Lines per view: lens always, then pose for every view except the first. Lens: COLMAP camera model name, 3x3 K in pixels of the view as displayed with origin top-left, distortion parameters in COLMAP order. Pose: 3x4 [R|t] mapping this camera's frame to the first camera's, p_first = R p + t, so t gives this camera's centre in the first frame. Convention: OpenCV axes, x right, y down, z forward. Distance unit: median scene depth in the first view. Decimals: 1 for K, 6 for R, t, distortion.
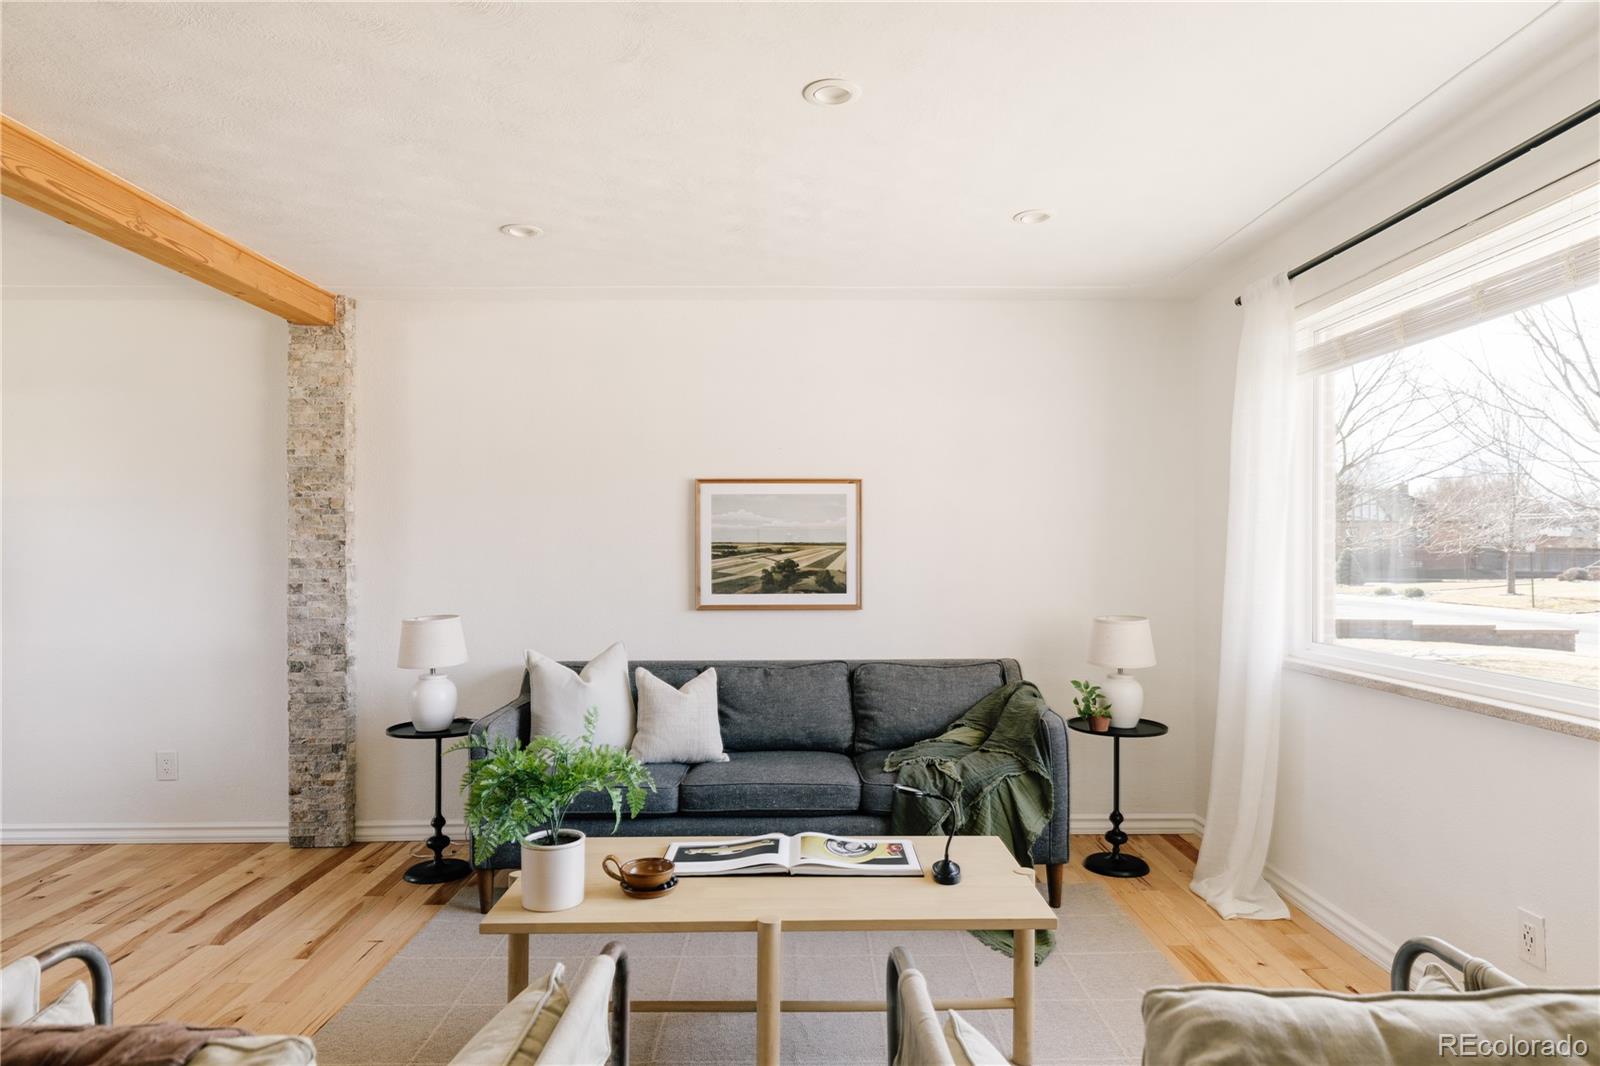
lens RADIAL K [[955.0, 0, 798.6], [0, 955.0, 536.3], [0, 0, 1]] dist [0.016380, -0.000891]
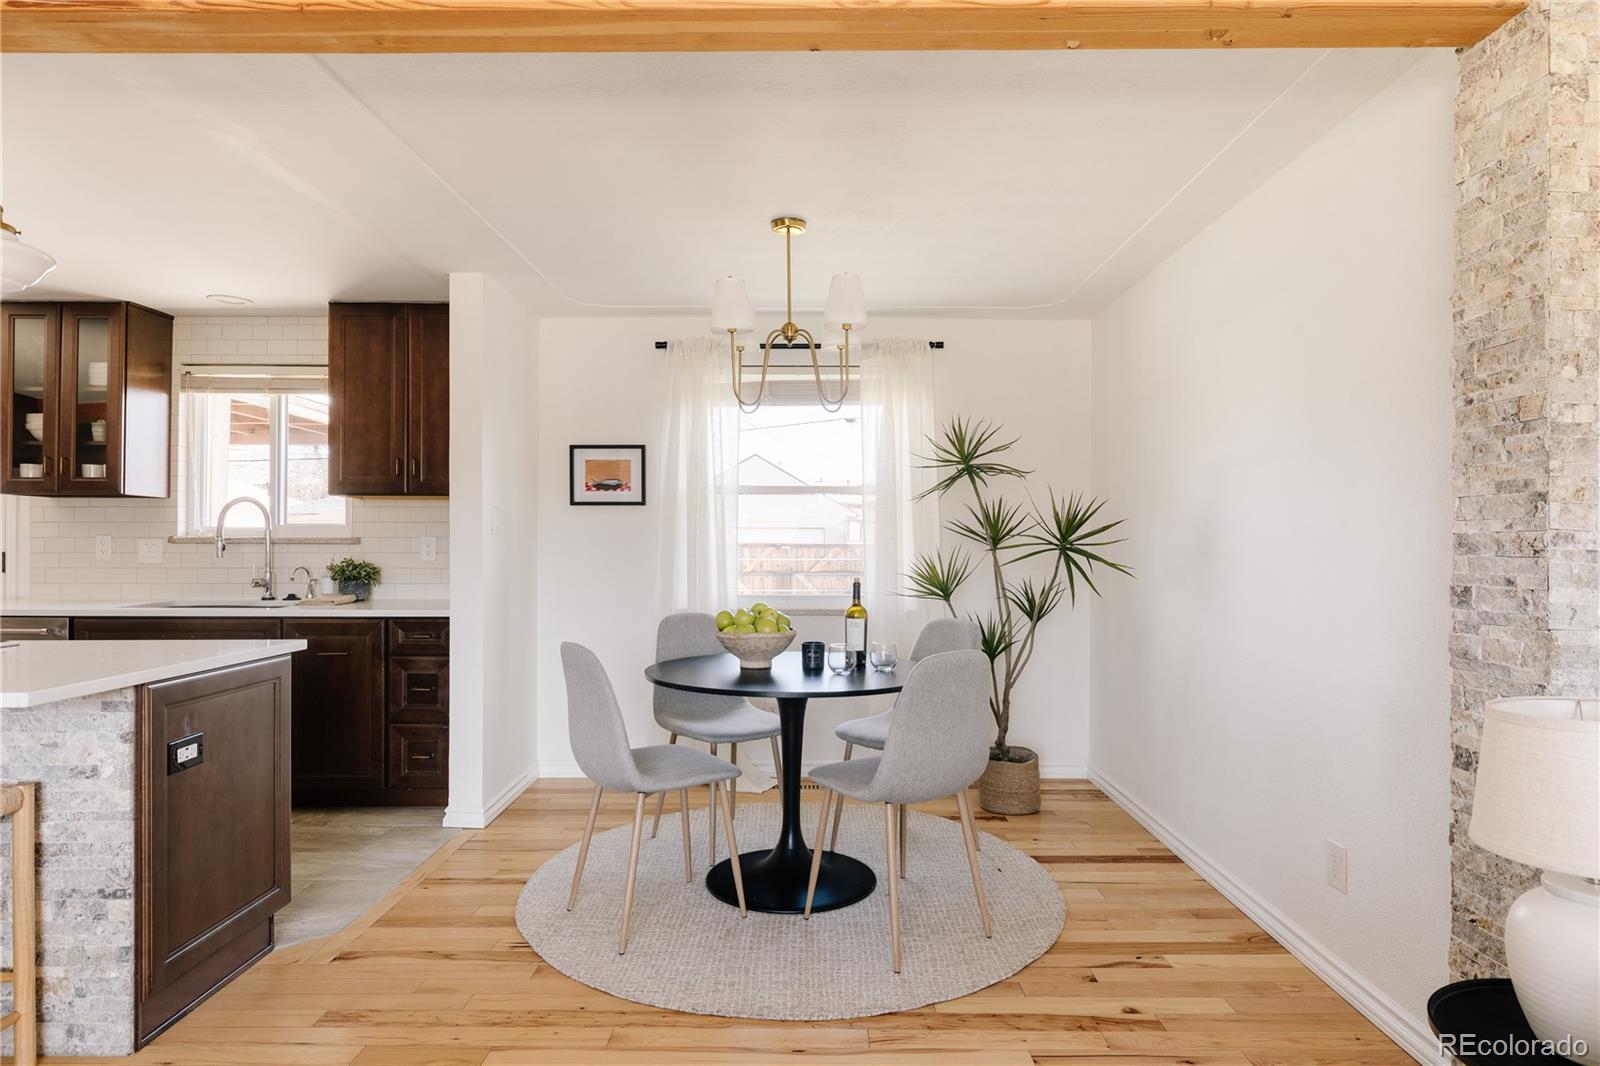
lens RADIAL K [[908.7, 0, 804.0], [0, 908.7, 543.8], [0, 0, 1]] dist [0.007481, -0.003521]
pose [[-0.021178, 0.006250, -0.999756, -0.057463], [0.015132, 0.999868, 0.005930, 0.020388], [0.999661, -0.015003, -0.021270, 0.676644]]
